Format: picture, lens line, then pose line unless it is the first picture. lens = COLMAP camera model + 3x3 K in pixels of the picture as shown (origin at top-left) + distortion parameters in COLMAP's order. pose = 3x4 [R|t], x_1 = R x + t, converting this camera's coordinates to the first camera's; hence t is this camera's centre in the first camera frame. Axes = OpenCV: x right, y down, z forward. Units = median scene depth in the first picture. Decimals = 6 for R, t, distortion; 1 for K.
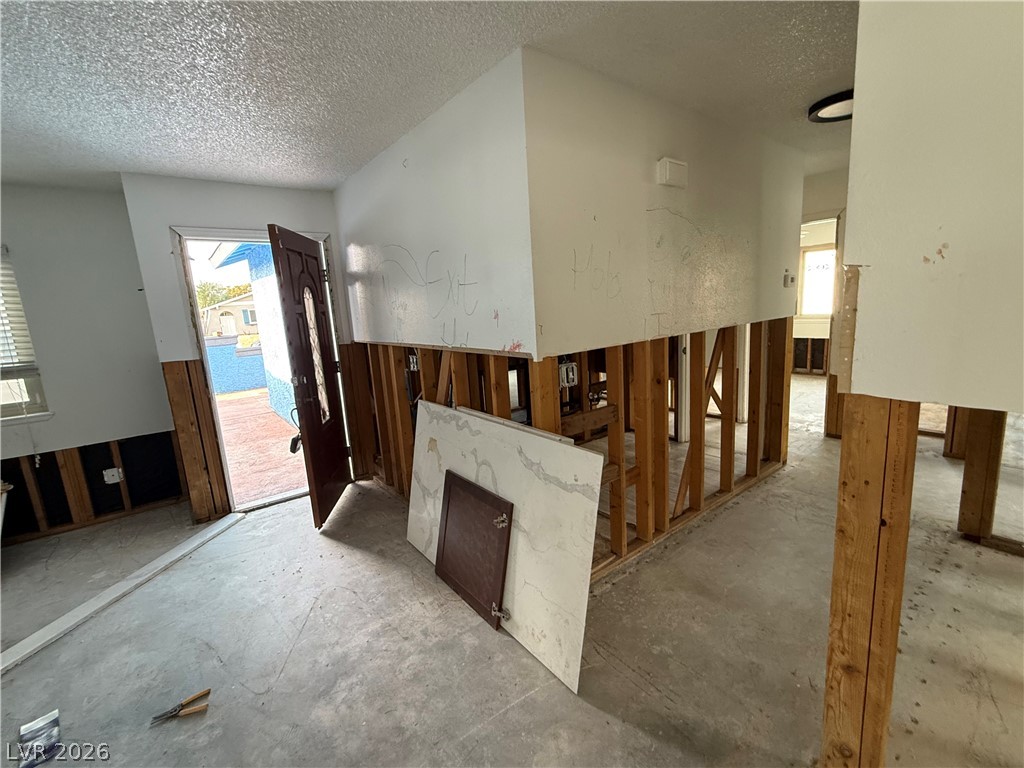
lens RADIAL K [[450.2, 0, 512.0], [0, 450.2, 384.0], [0, 0, 1]] dist [0.000116, -0.000064]
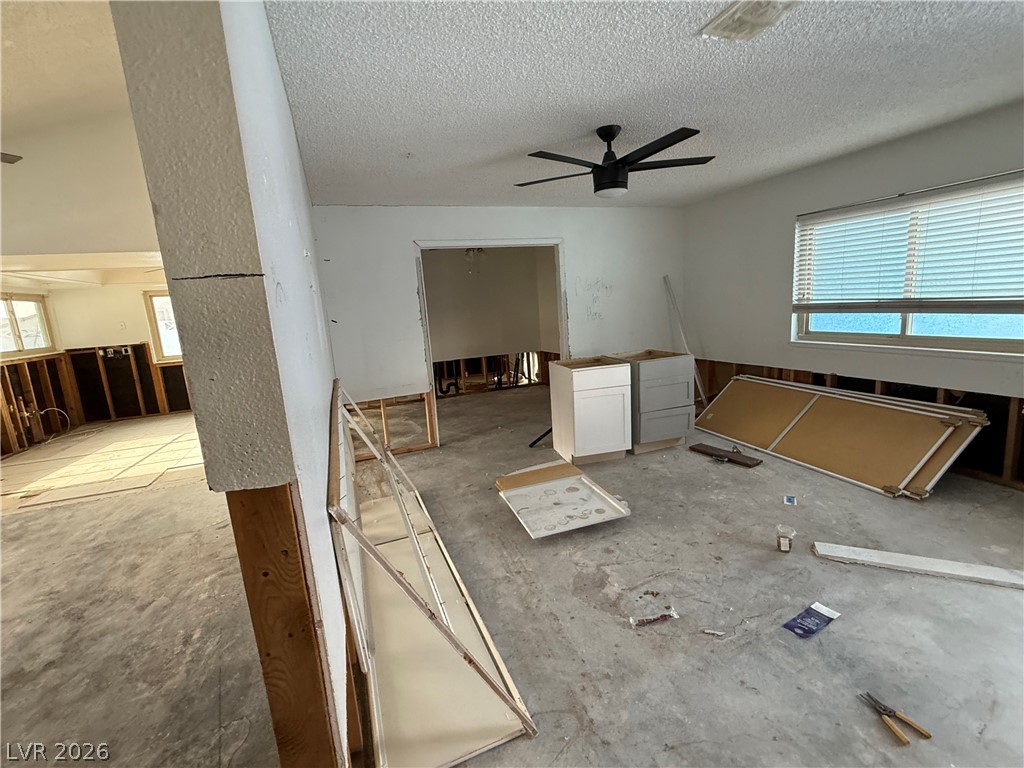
lens RADIAL K [[450.2, 0, 512.0], [0, 450.2, 384.0], [0, 0, 1]] dist [0.000116, -0.000064]
pose [[-0.272212, 0.253147, -0.928341, 0.094256], [-0.092473, 0.953426, 0.287102, -0.060933], [0.957784, 0.163999, -0.236125, 0.348069]]
